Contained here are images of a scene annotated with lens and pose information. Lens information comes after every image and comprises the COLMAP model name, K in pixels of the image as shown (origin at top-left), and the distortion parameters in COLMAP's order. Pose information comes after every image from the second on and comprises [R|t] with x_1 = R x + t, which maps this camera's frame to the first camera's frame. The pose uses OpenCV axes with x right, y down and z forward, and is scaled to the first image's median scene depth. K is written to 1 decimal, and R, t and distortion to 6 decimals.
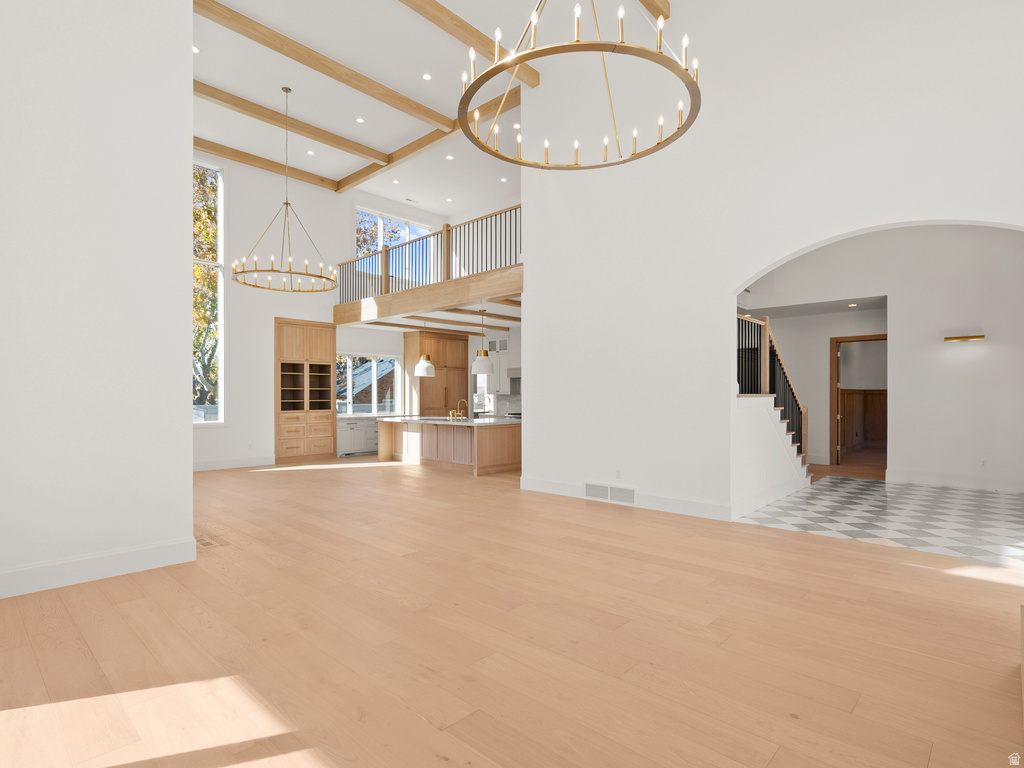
lens RADIAL K [[532.9, 0, 514.6], [0, 532.9, 396.1], [0, 0, 1]] dist [0.000131, 0.000600]
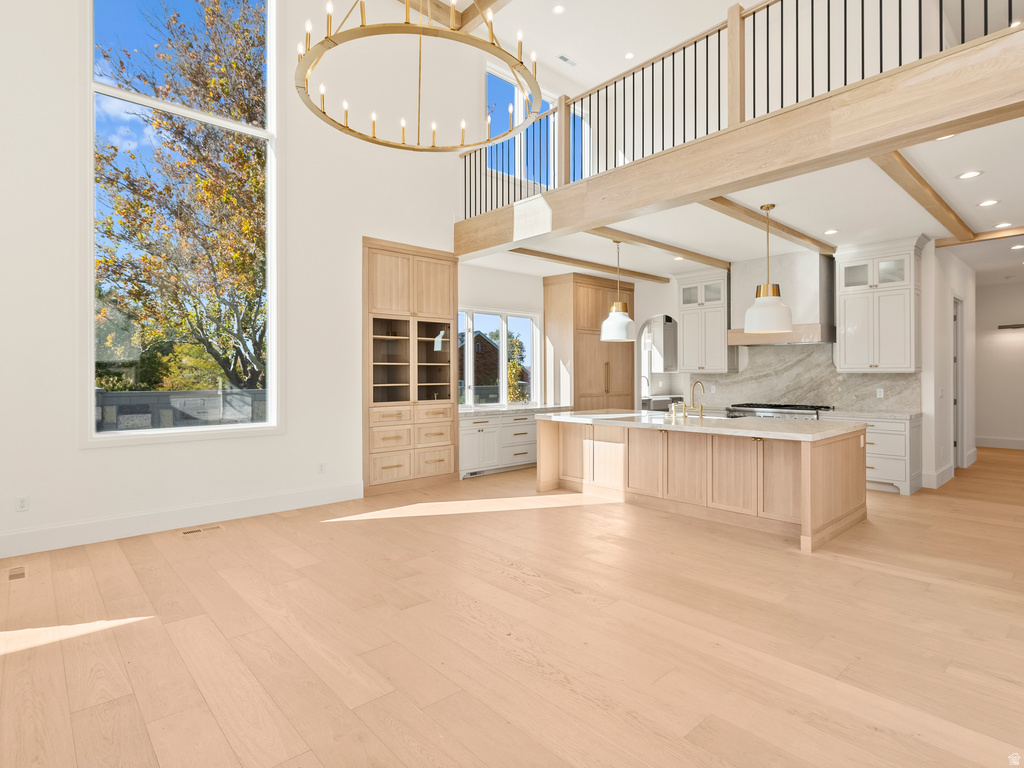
lens RADIAL K [[537.8, 0, 514.4], [0, 537.8, 372.3], [0, 0, 1]] dist [-0.005239, 0.001442]
pose [[0.996712, -0.003031, -0.080974, -0.234728], [0.002431, 0.999969, -0.007502, 0.000146], [0.080994, 0.007280, 0.996688, 0.429271]]
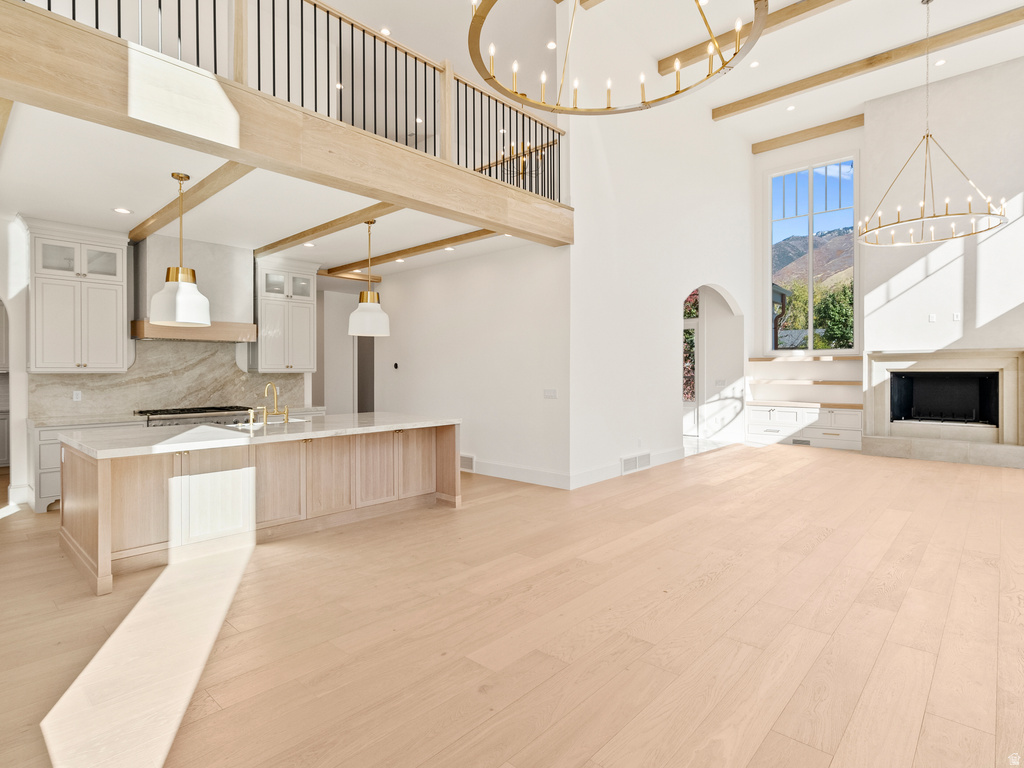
lens RADIAL K [[537.8, 0, 514.4], [0, 537.8, 372.3], [0, 0, 1]] dist [-0.005239, 0.001442]
pose [[-0.009202, 0.000174, 0.999958, -0.561358], [0.006671, 0.999978, -0.000112, -0.001386], [-0.999935, 0.006670, -0.009203, 0.773051]]
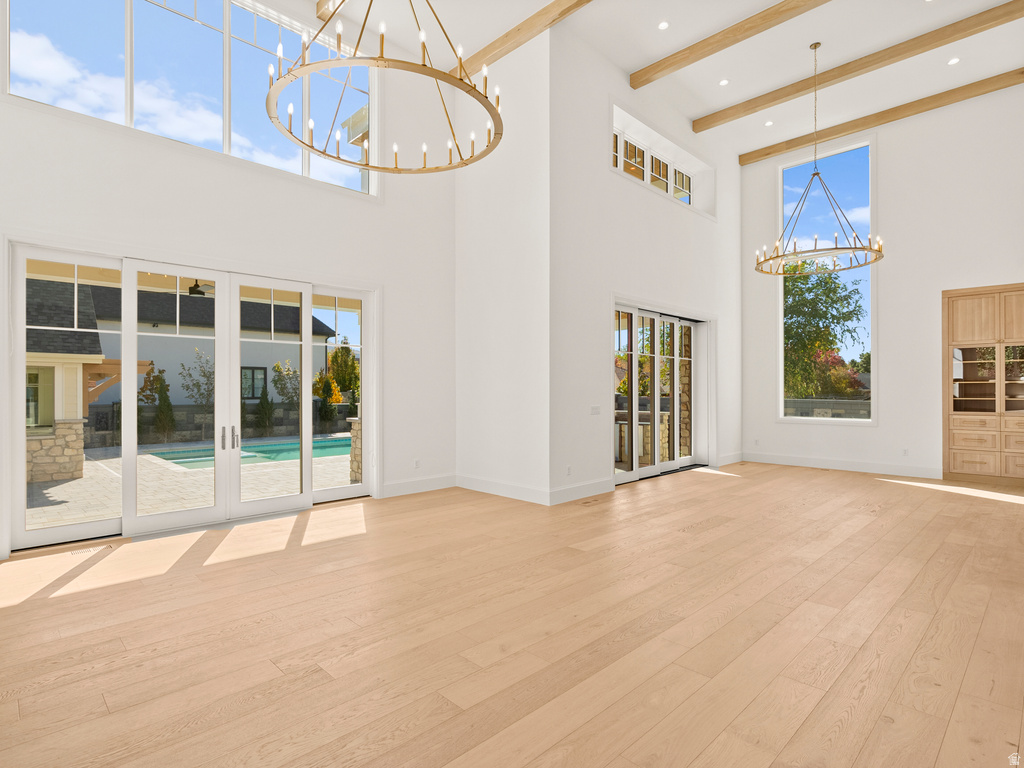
lens RADIAL K [[538.1, 0, 512.0], [0, 538.1, 384.0], [0, 0, 1]] dist [-0.000640, 0.000753]
pose [[-0.041959, -0.005127, -0.999106, 0.348228], [-0.004864, 0.999976, -0.004927, -0.004473], [0.999108, 0.004653, -0.041982, 0.387273]]
